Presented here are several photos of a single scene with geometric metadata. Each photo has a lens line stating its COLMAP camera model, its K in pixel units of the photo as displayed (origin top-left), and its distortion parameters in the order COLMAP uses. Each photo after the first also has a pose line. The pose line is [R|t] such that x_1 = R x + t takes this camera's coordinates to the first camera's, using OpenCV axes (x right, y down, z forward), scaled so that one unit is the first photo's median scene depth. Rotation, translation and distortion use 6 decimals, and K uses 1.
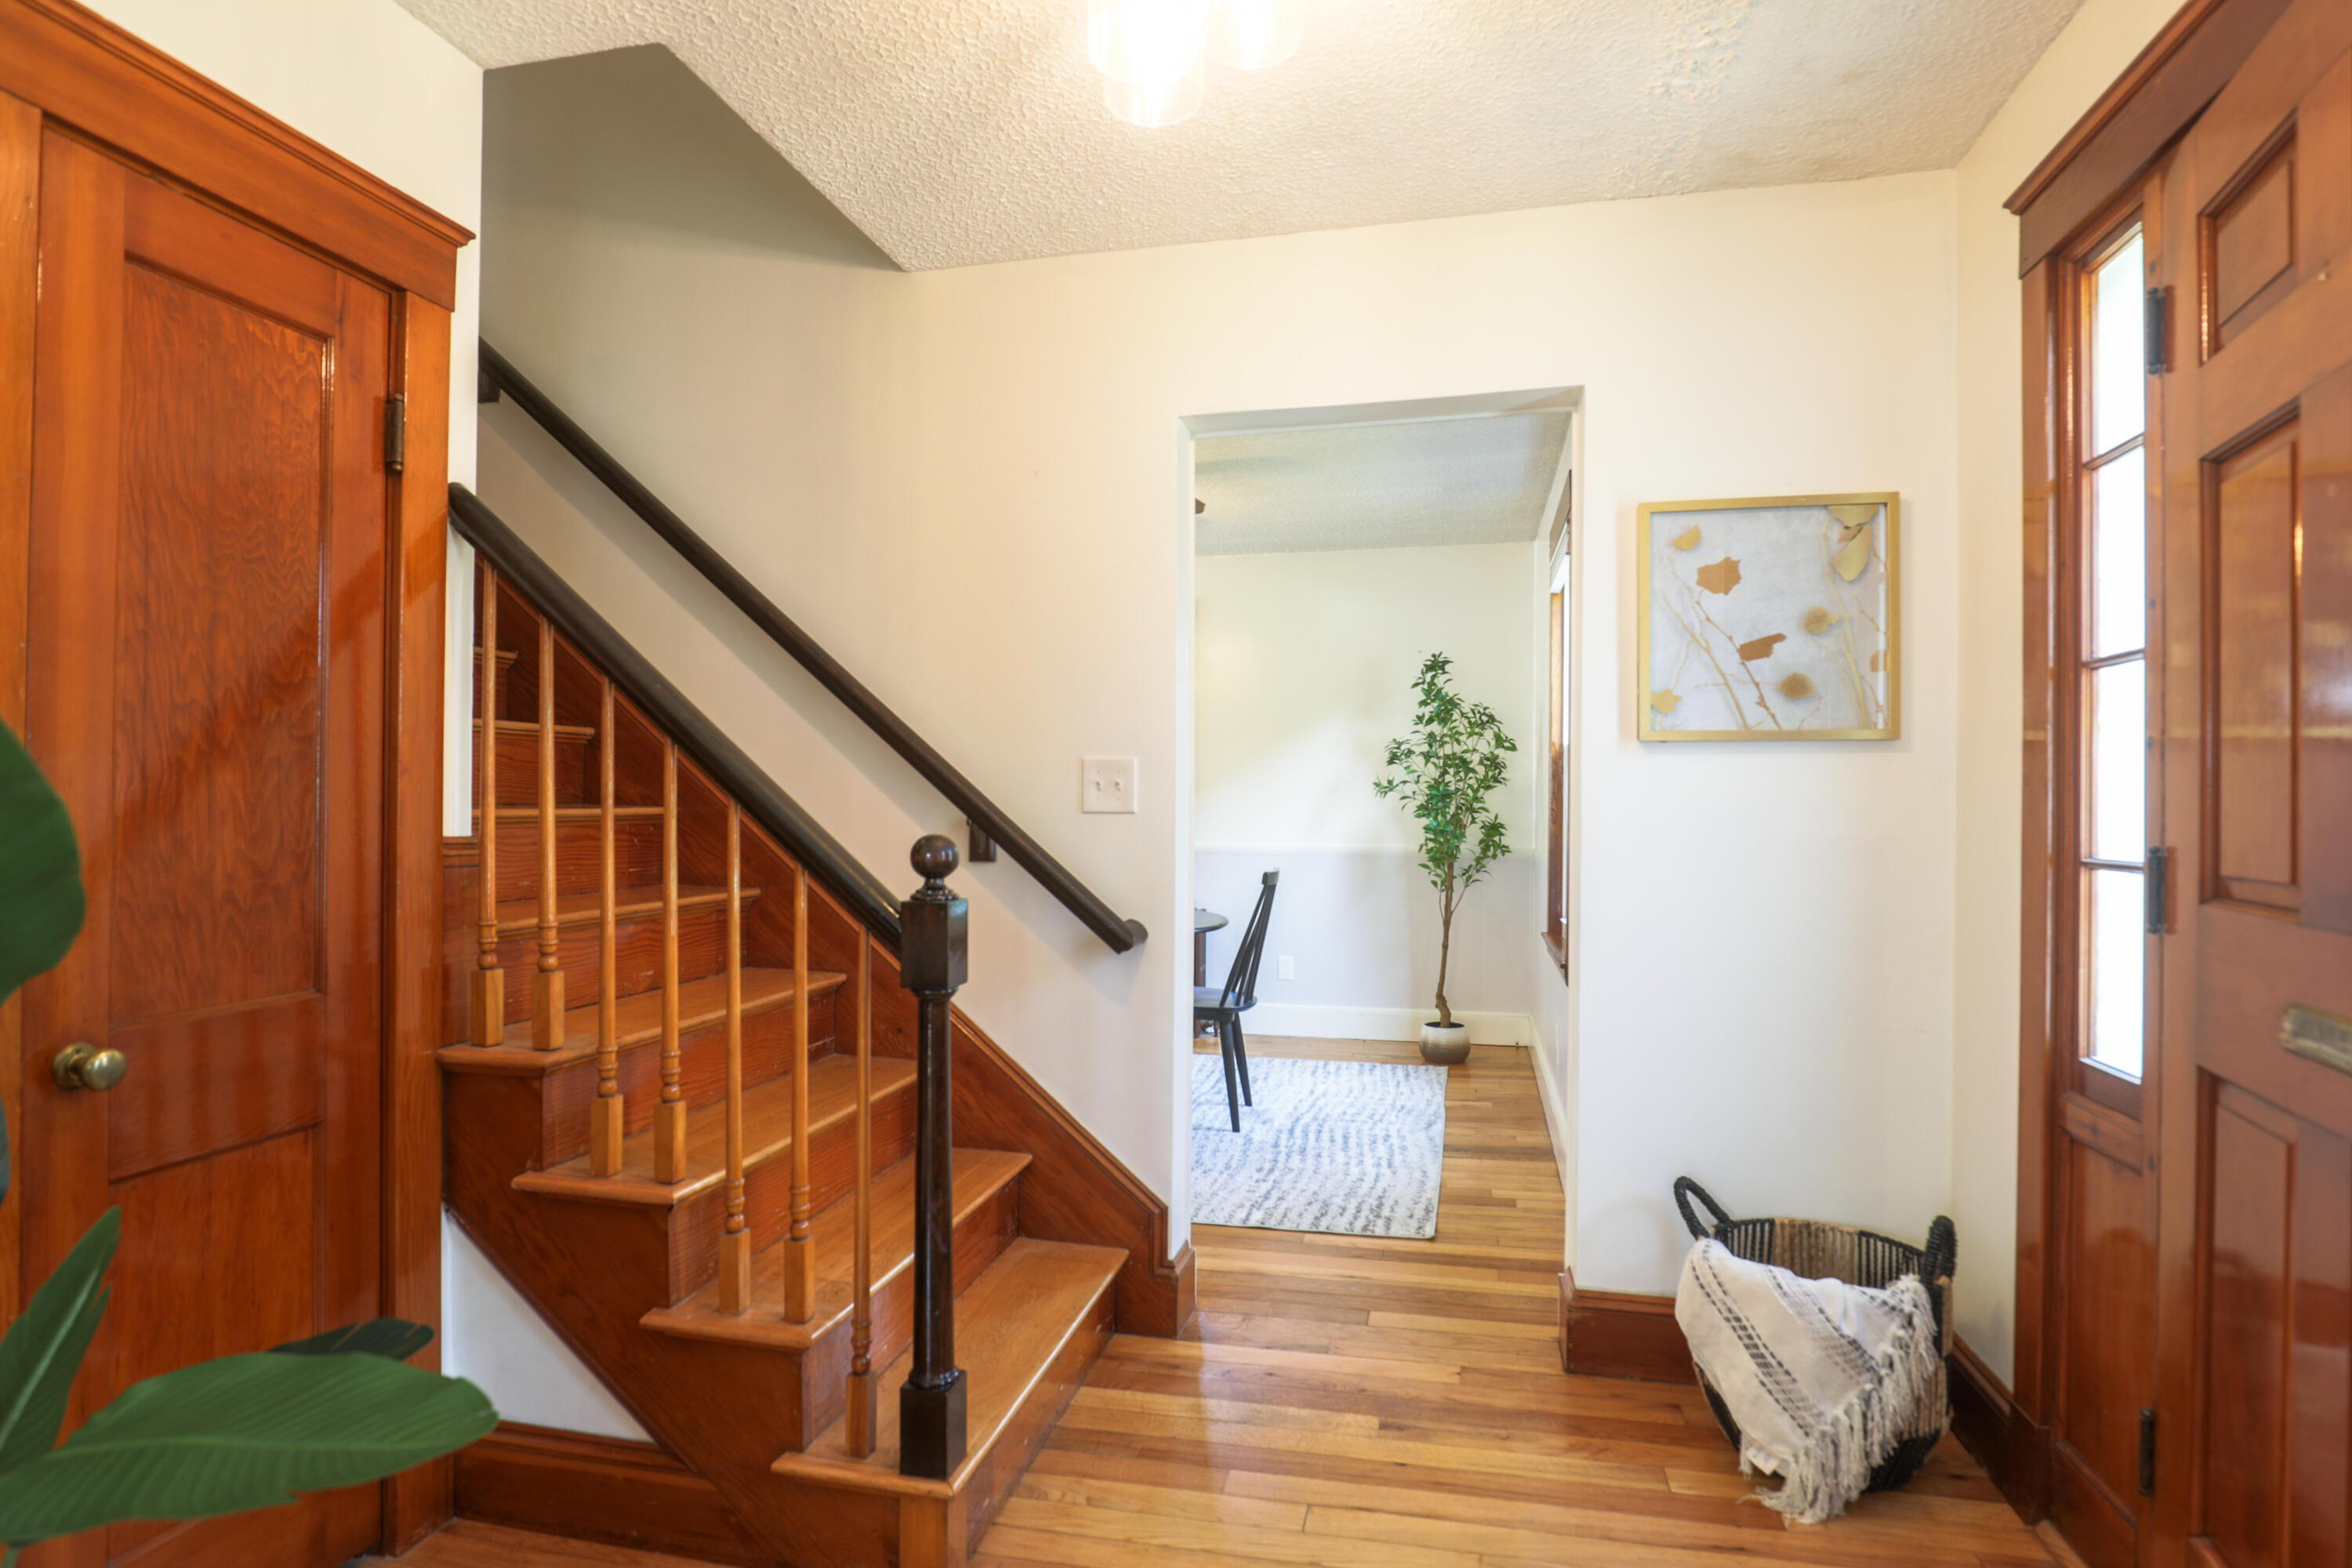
lens RADIAL K [[1253.4, 0, 1181.4], [0, 1253.4, 791.7], [0, 0, 1]] dist [-0.027151, -0.001431]
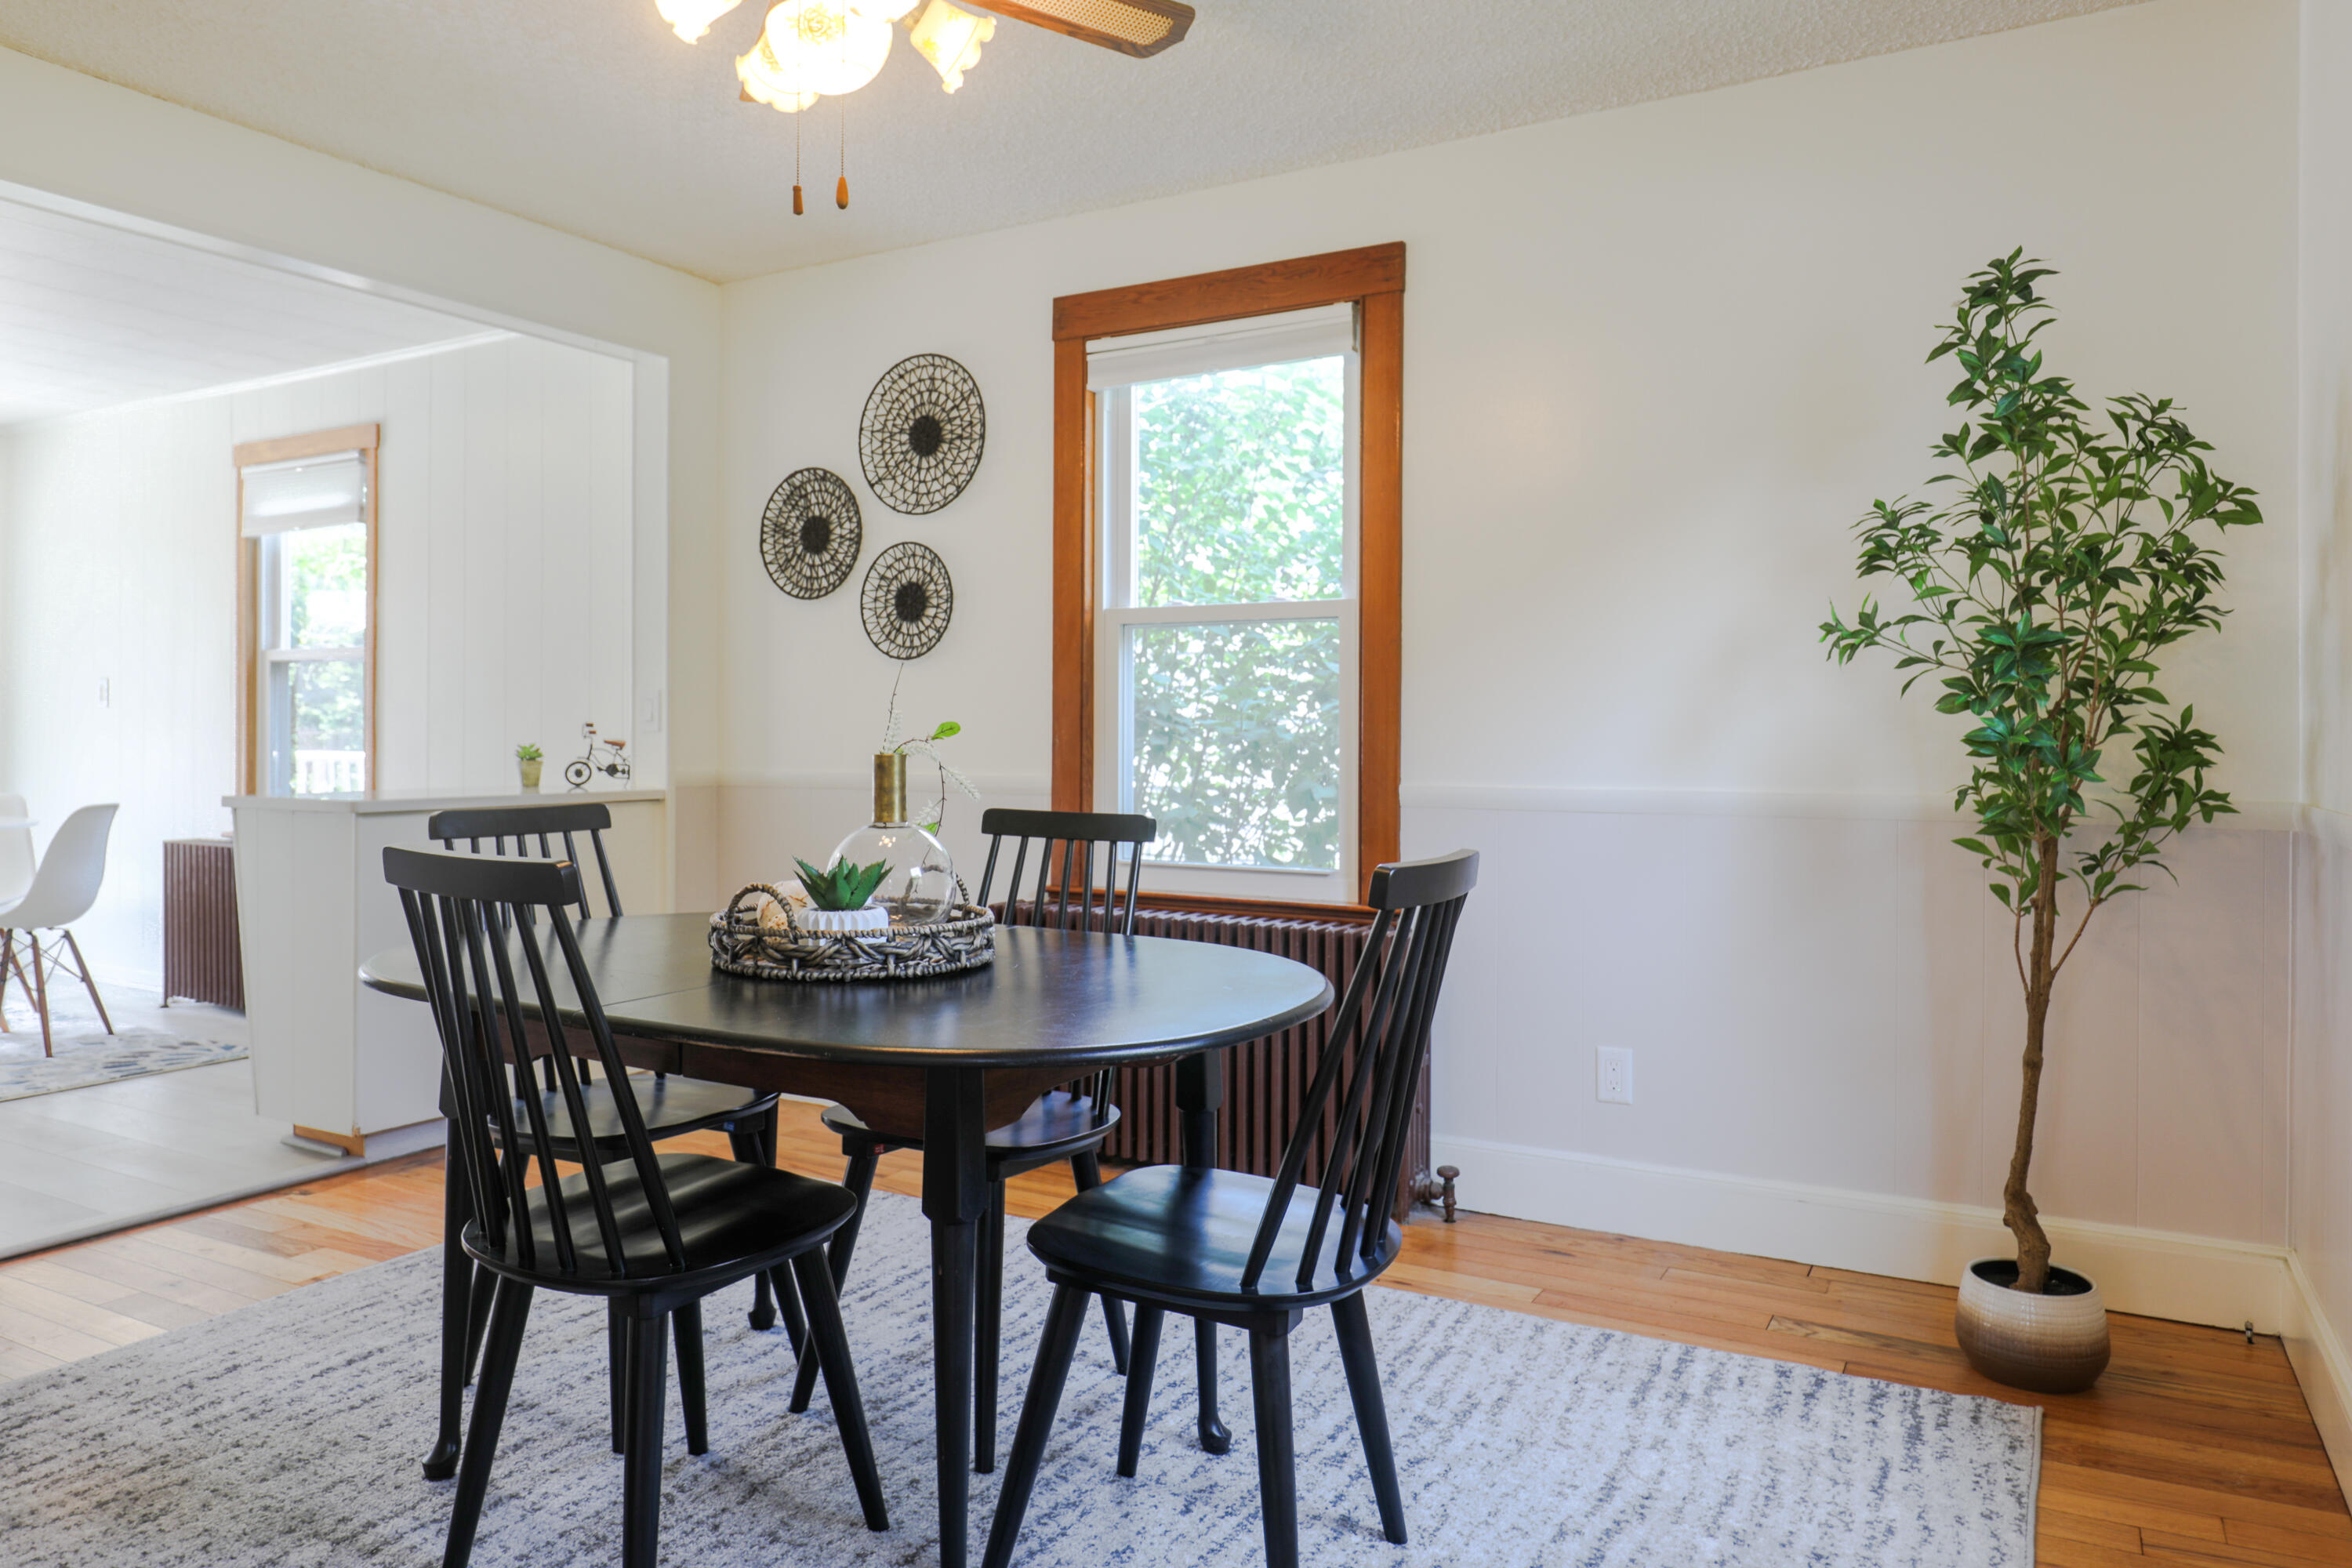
lens RADIAL K [[1533.3, 0, 1172.0], [0, 1533.3, 737.2], [0, 0, 1]] dist [-0.011220, -0.001082]
pose [[0.955075, -0.002257, -0.296355, 0.104851], [0.002826, 0.999995, 0.001491, 0.026514], [0.296350, -0.002262, 0.955077, 0.508854]]
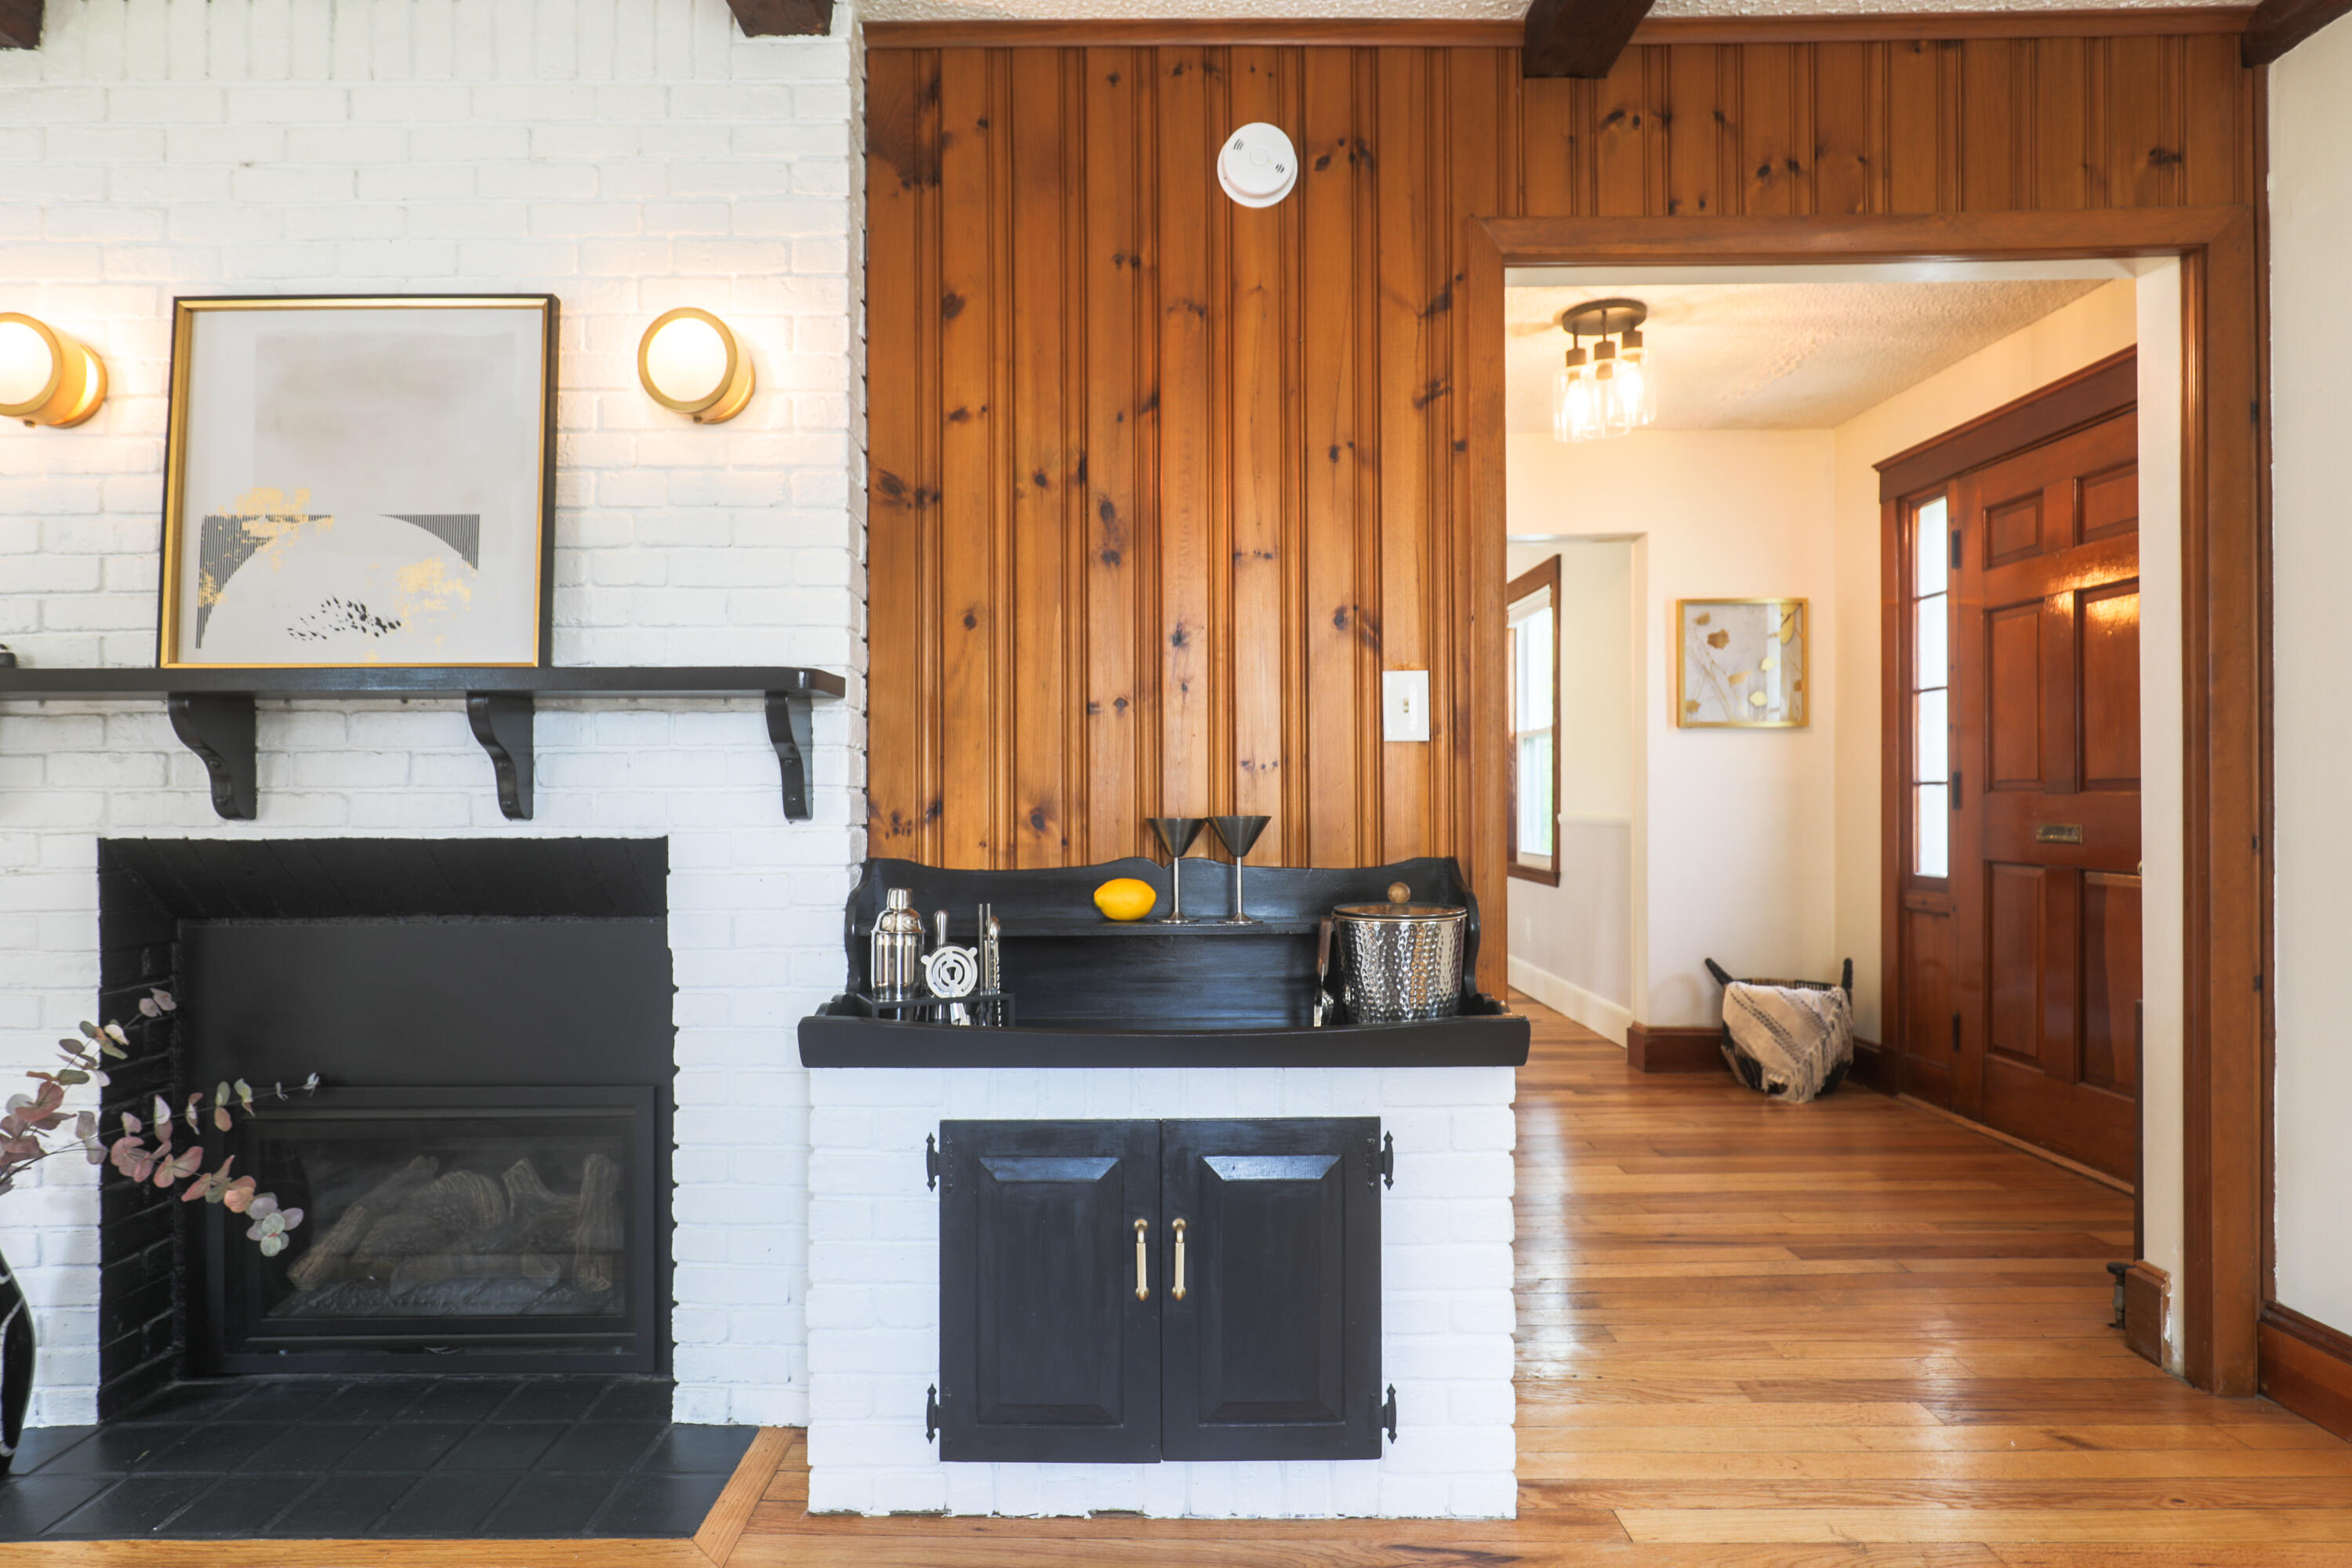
lens RADIAL K [[1253.4, 0, 1167.0], [0, 1253.4, 785.1], [0, 0, 1]] dist [-0.027151, -0.001431]
pose [[0.974569, -0.002674, 0.224071, -0.776900], [0.002974, 0.999995, -0.001001, 0.044367], [-0.224067, 0.001642, 0.974572, -0.622296]]
